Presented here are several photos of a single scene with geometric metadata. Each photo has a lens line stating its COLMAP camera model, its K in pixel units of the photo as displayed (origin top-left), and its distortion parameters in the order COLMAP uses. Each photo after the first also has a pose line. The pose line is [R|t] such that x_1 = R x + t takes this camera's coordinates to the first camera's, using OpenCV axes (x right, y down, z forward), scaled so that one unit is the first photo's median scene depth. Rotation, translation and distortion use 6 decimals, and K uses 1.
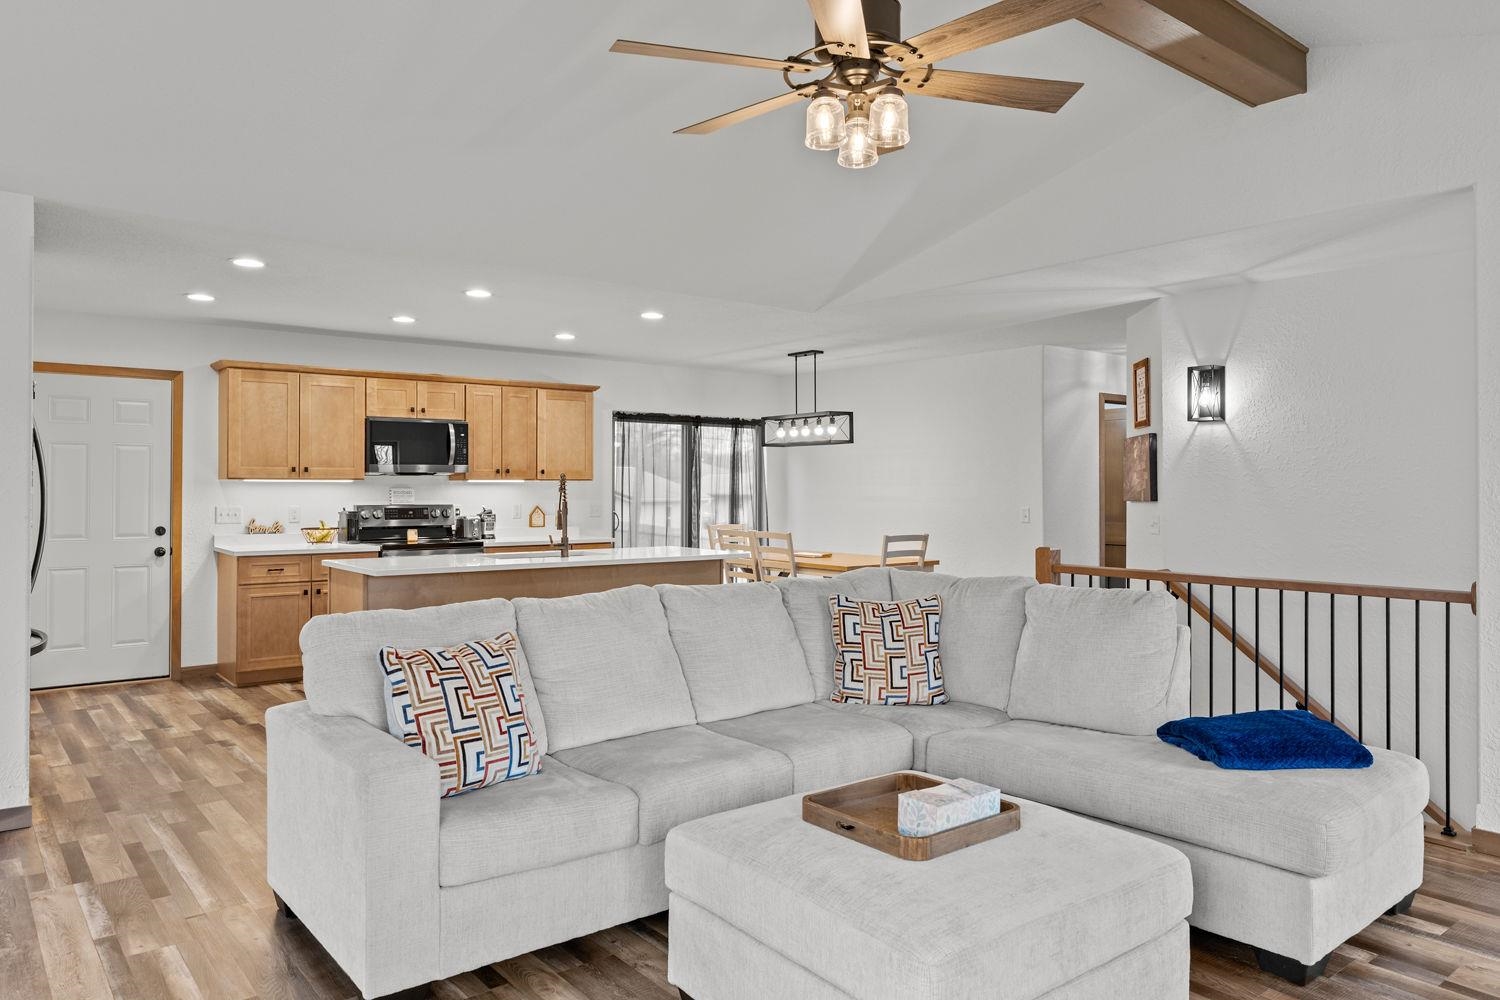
lens RADIAL K [[1005.7, 0, 749.4], [0, 1005.7, 489.8], [0, 0, 1]] dist [-0.011397, -0.001976]
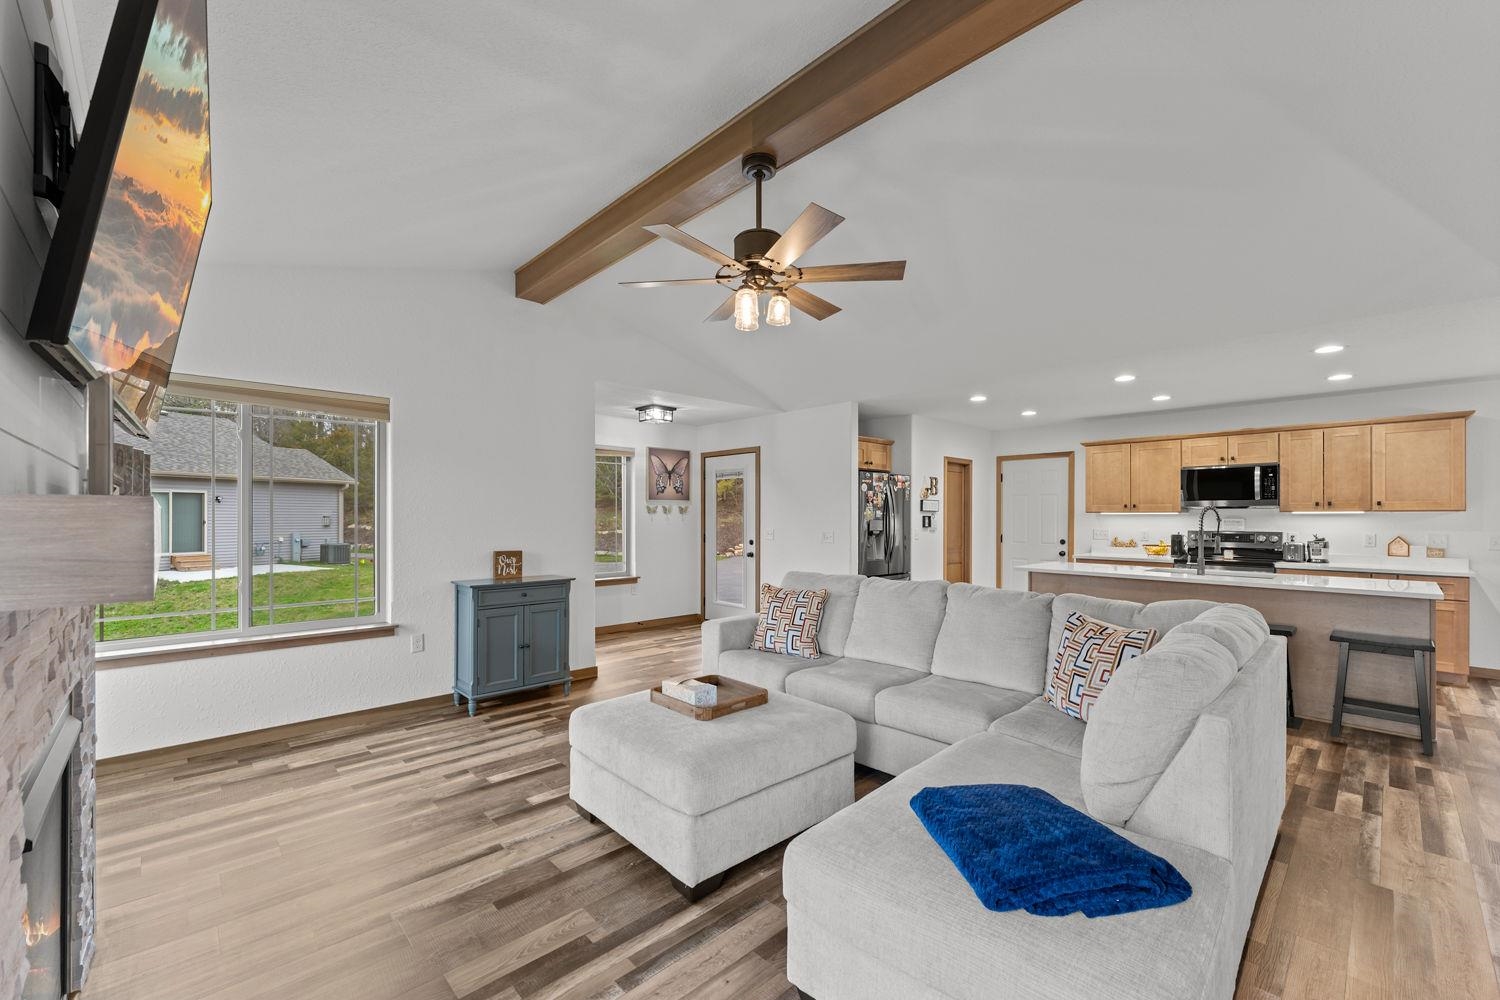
lens RADIAL K [[605.8, 0, 745.9], [0, 605.8, 512.8], [0, 0, 1]] dist [0.003149, 0.000485]
pose [[0.090527, -0.003627, -0.995887, 0.876723], [-0.000413, 0.999993, -0.003680, -0.013448], [0.995894, 0.000745, 0.090525, 0.673917]]
